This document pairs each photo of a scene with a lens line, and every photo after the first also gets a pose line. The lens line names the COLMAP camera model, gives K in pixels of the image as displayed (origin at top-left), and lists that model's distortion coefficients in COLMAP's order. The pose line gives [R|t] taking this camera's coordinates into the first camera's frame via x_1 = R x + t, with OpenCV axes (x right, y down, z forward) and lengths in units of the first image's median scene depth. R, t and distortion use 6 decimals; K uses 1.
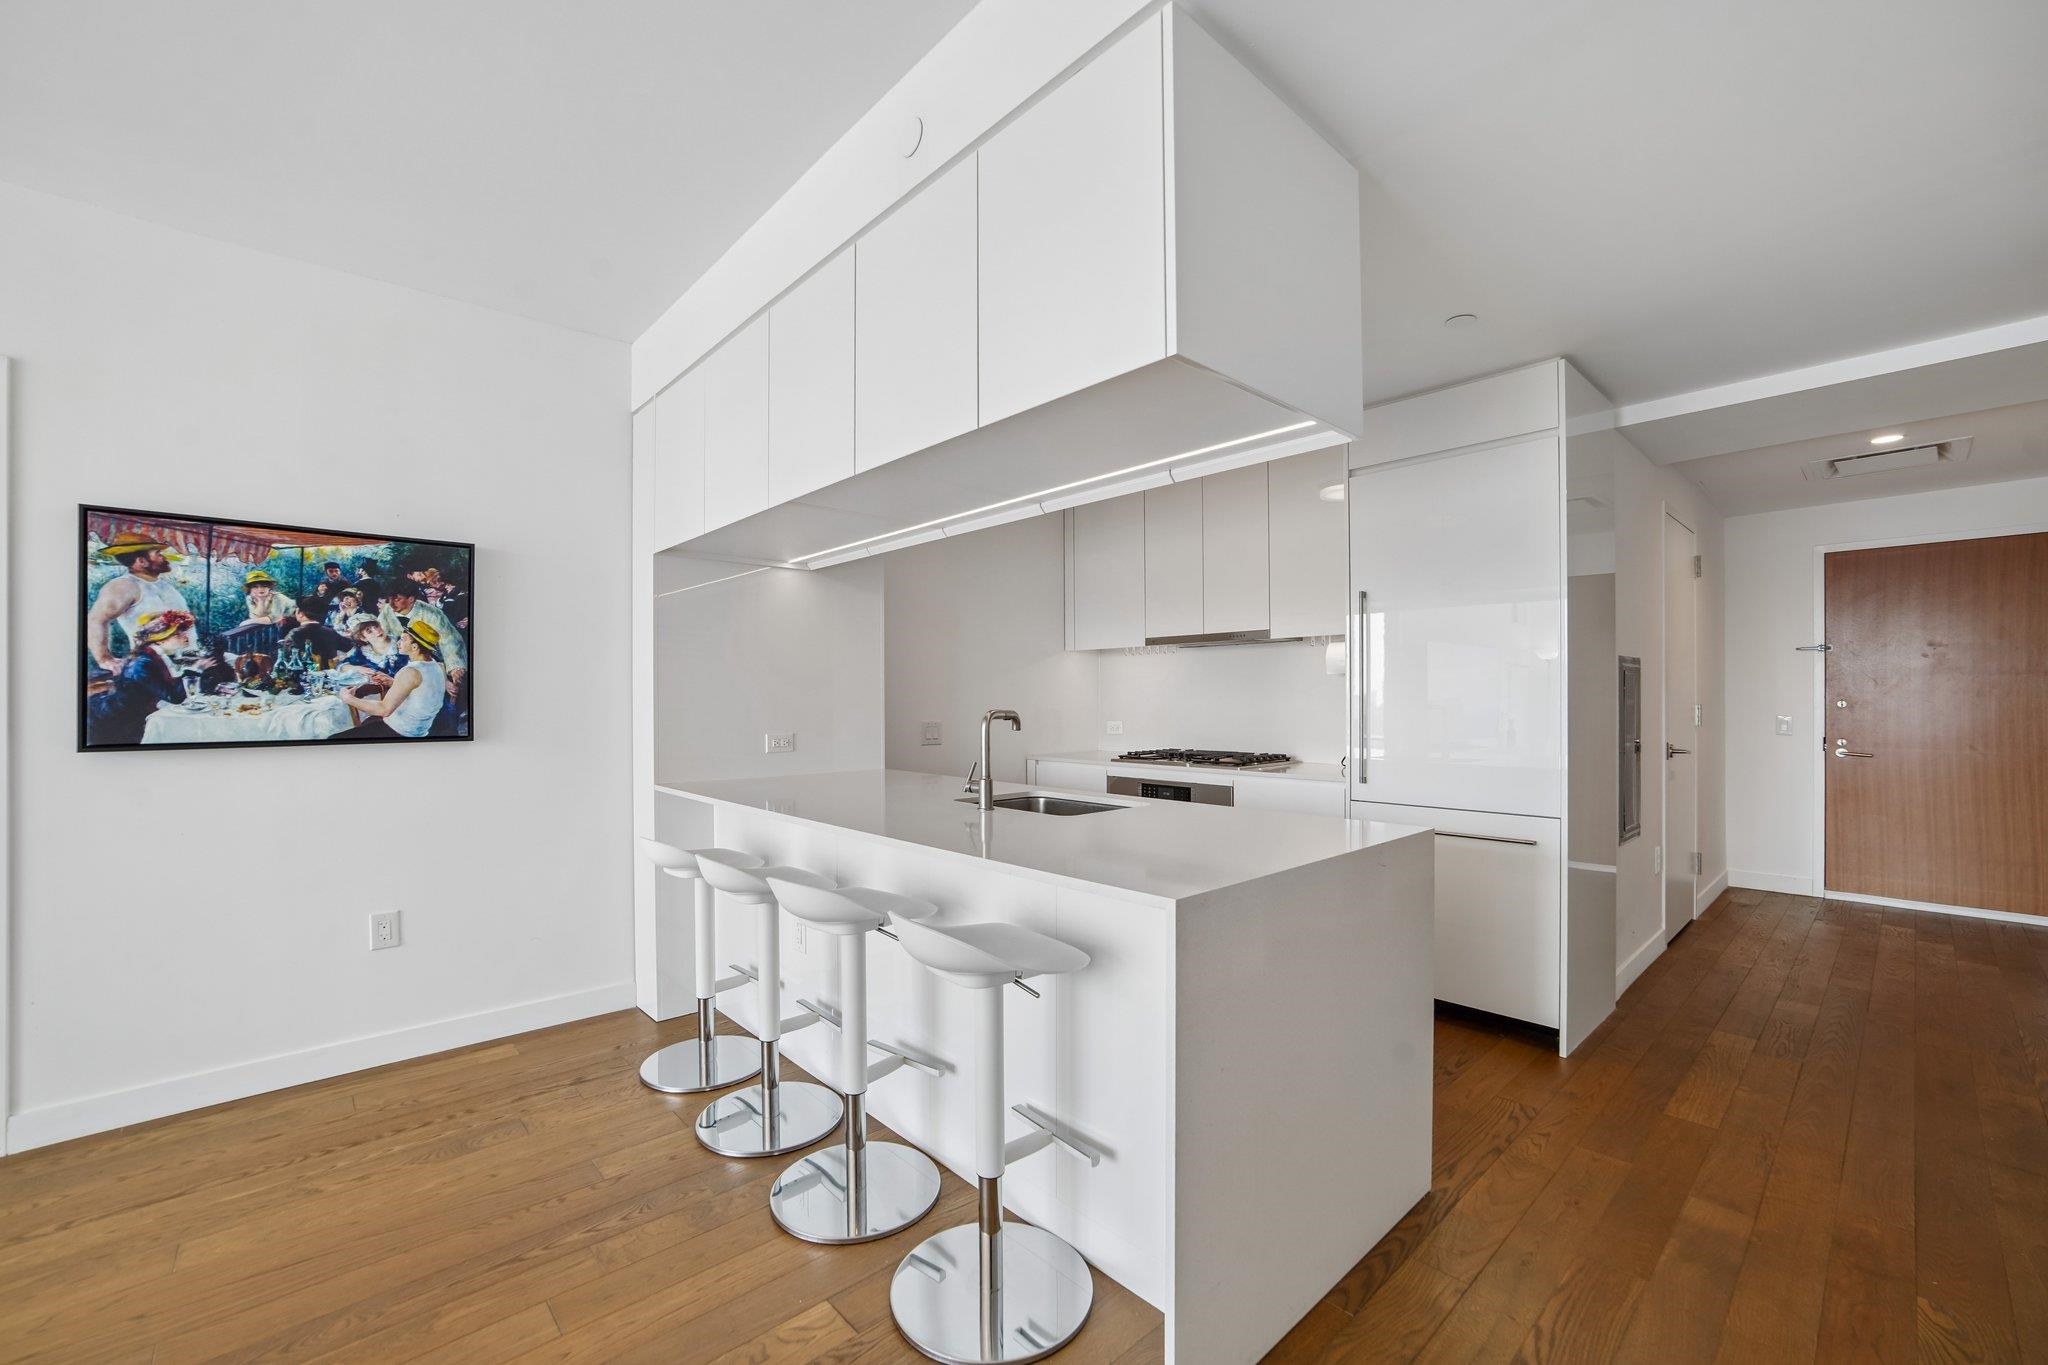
lens RADIAL K [[829.3, 0, 1010.6], [0, 829.3, 705.3], [0, 0, 1]] dist [-0.050616, 0.017992]
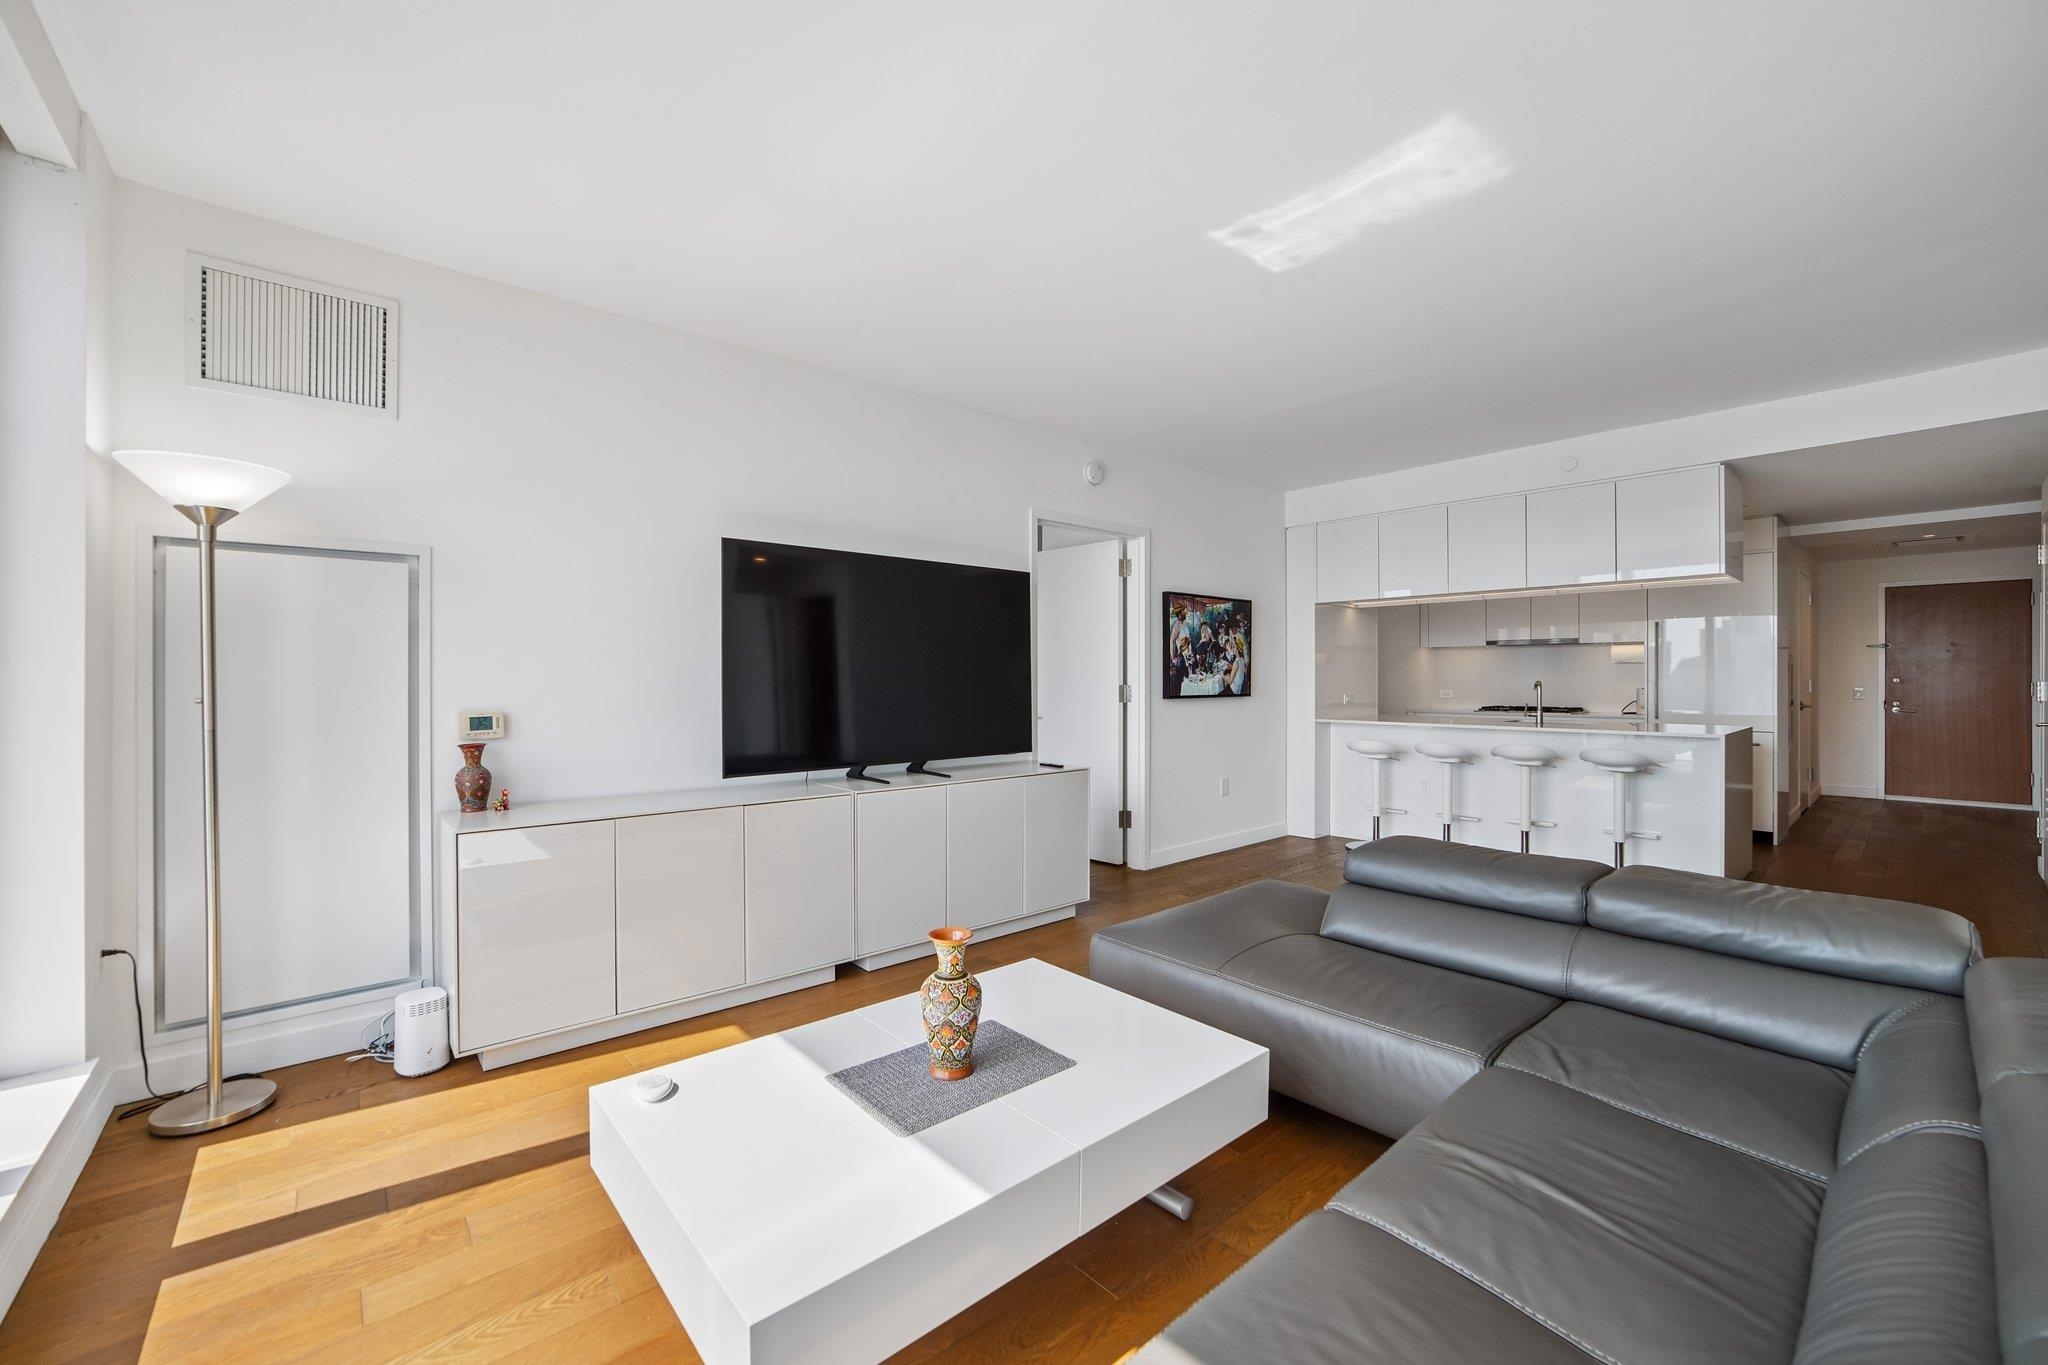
lens RADIAL K [[813.2, 0, 1021.2], [0, 813.2, 686.8], [0, 0, 1]] dist [-0.039698, 0.014231]
pose [[0.999947, 0.000732, -0.010259, -1.254871], [-0.000699, 0.999995, 0.003205, 0.013527], [0.010261, -0.003197, 0.999942, -1.083890]]
